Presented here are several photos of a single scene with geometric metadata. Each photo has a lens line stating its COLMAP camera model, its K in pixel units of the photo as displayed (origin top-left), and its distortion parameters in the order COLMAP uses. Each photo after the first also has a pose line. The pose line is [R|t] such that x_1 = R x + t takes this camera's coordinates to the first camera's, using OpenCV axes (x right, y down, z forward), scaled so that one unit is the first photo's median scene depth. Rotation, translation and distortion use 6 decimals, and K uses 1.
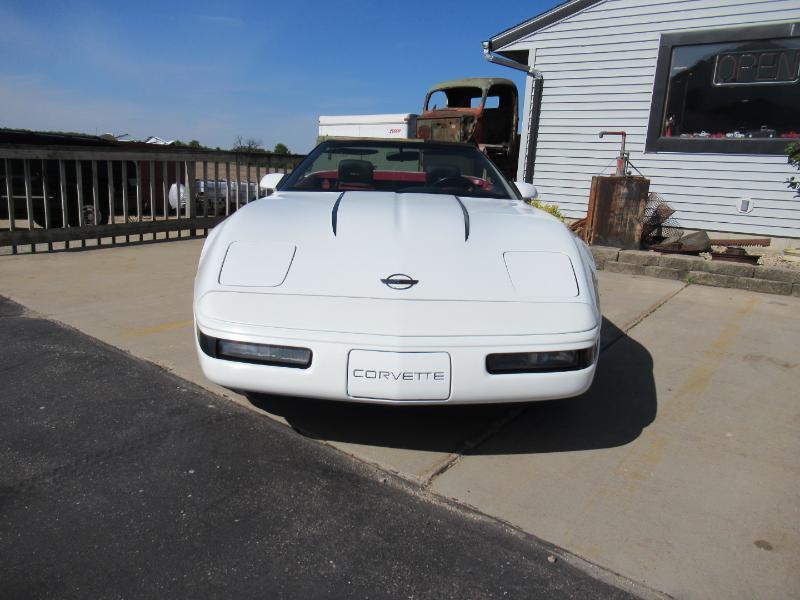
lens RADIAL K [[593.8, 0, 385.3], [0, 593.8, 283.0], [0, 0, 1]] dist [-0.007671, -0.004681]
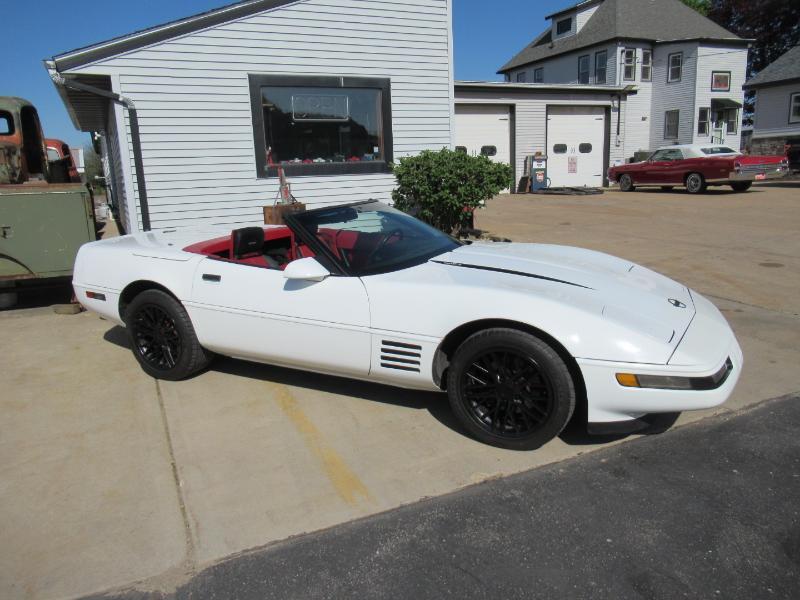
lens RADIAL K [[598.2, 0, 392.2], [0, 598.2, 291.7], [0, 0, 1]] dist [-0.002171, -0.005462]
pose [[0.446258, -0.246575, 0.860264, -1.238482], [0.232701, 0.960197, 0.154506, -0.339022], [-0.864121, 0.131235, 0.485873, 0.664489]]
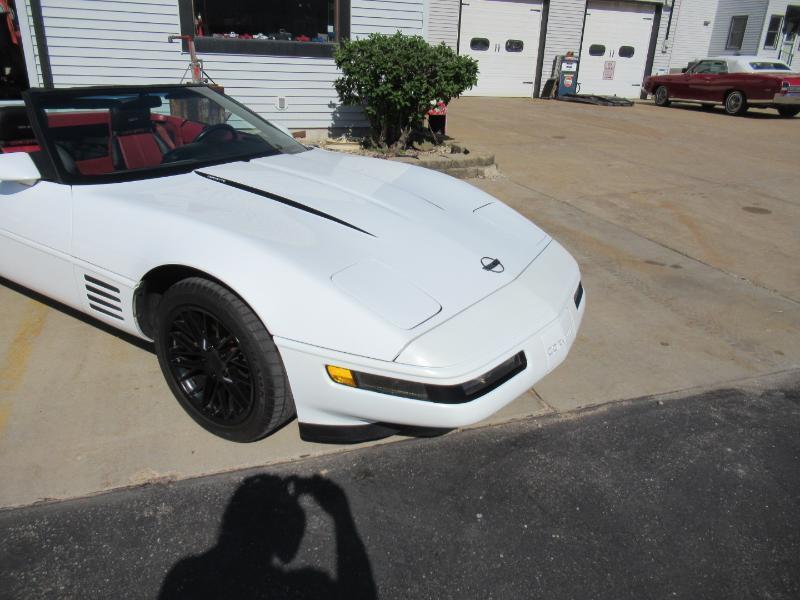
lens RADIAL K [[598.2, 0, 392.2], [0, 598.2, 291.7], [0, 0, 1]] dist [-0.002171, -0.005462]
pose [[0.527013, -0.336927, 0.780216, -0.729514], [0.154295, 0.940732, 0.302021, -0.245717], [-0.835733, -0.038785, 0.547764, 0.409084]]
